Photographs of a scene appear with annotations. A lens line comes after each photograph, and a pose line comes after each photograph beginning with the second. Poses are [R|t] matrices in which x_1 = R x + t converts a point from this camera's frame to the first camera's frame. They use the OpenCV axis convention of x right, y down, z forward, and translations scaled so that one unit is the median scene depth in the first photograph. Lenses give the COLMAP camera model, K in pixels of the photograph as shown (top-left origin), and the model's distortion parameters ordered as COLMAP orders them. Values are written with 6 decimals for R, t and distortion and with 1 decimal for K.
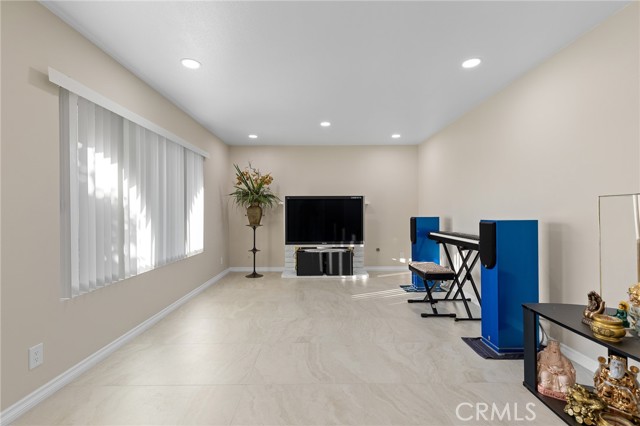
lens RADIAL K [[289.4, 0, 320.9], [0, 289.4, 211.9], [0, 0, 1]] dist [0.005072, 0.000001]
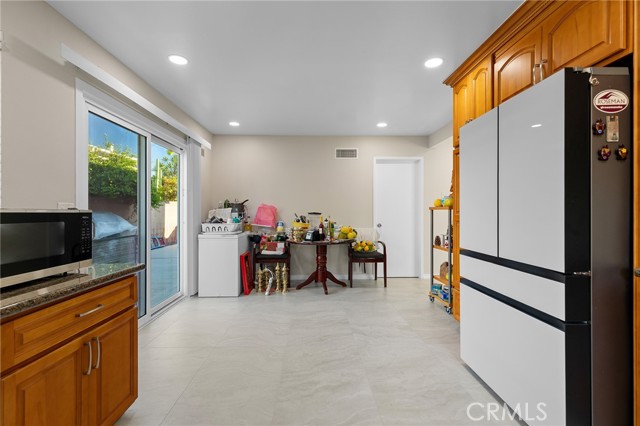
lens RADIAL K [[289.4, 0, 318.5], [0, 289.4, 210.6], [0, 0, 1]] dist [0.005072, 0.000001]
pose [[0.014030, 0.004517, -0.999891, 0.400585], [0.001272, 0.999989, 0.004536, -0.002257], [0.999901, -0.001335, 0.014024, 0.316898]]
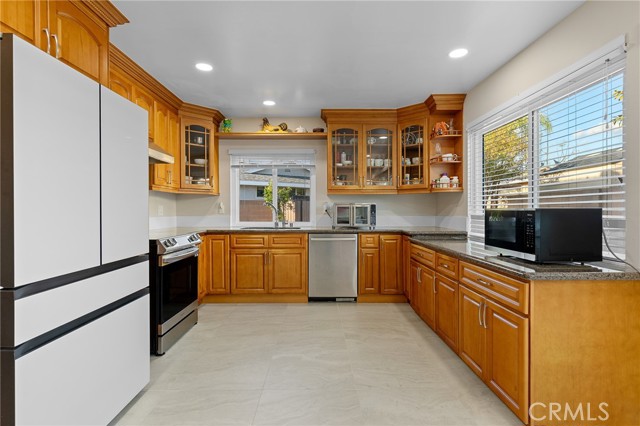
lens RADIAL K [[319.6, 0, 321.0], [0, 319.6, 212.5], [0, 0, 1]] dist [-0.000655, -0.000504]
pose [[0.007823, -0.002109, 0.999967, -0.266982], [0.001268, 0.999997, 0.002099, 0.001986], [-0.999969, 0.001252, 0.007825, 0.313410]]
